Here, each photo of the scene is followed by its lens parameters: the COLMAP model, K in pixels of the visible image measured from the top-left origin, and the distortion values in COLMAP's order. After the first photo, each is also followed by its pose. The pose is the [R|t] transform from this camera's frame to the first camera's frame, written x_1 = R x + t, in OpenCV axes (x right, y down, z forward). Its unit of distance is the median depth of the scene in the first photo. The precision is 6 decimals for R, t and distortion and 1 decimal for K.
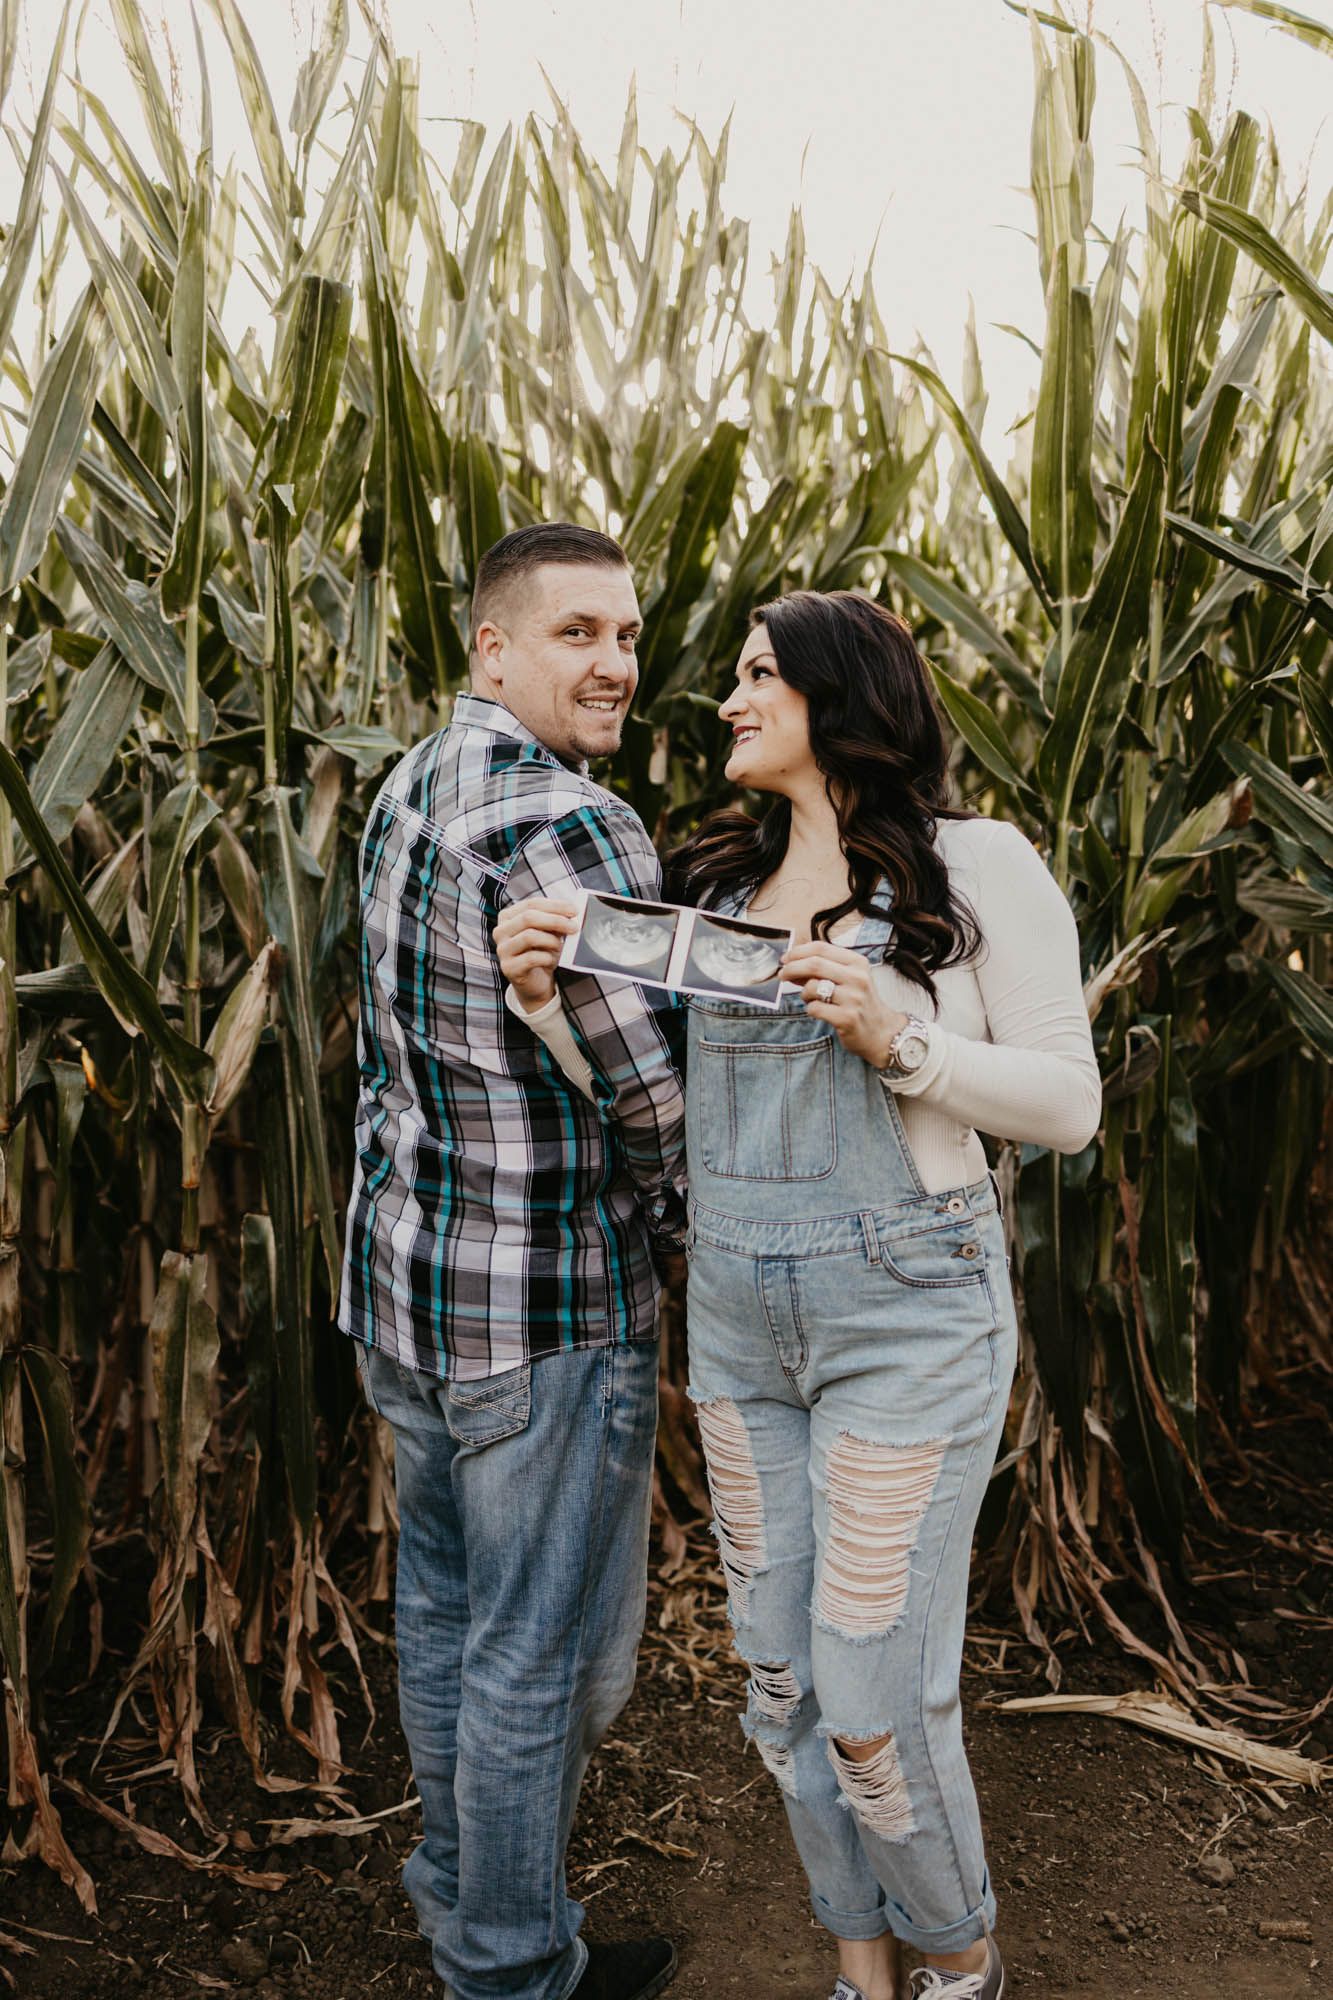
lens RADIAL K [[1952.7, 0, 659.5], [0, 1952.7, 1004.0], [0, 0, 1]] dist [0.000686, 0.014704]
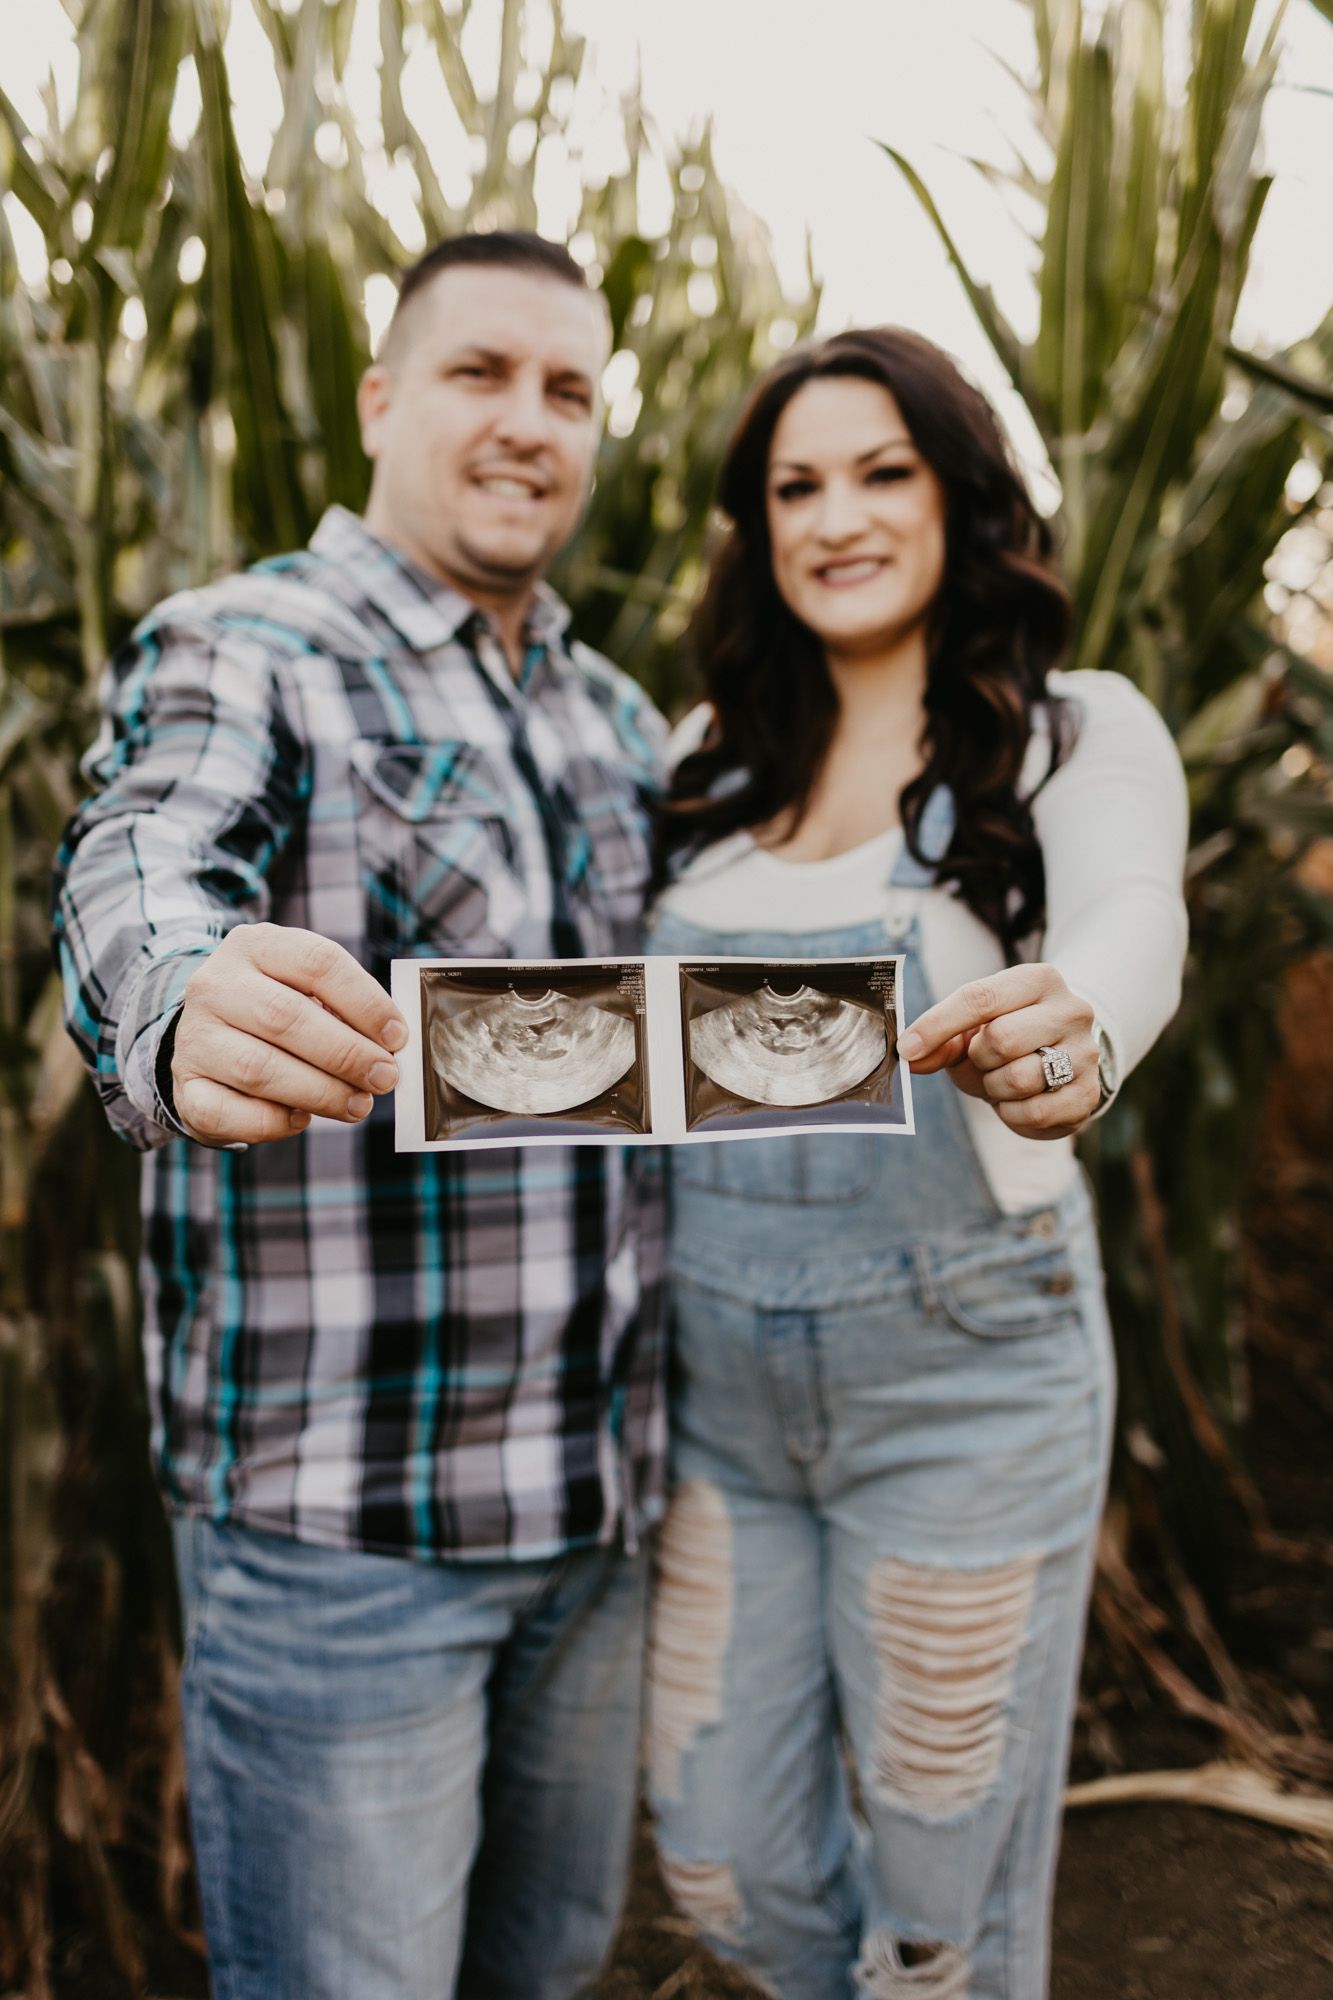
lens RADIAL K [[2011.7, 0, 669.8], [0, 2011.7, 1003.0], [0, 0, 1]] dist [0.004659, -0.006792]
pose [[0.989239, -0.045623, 0.139015, -0.085389], [0.044576, 0.998949, 0.010638, 0.010726], [-0.139354, -0.004326, 0.990233, 0.187242]]
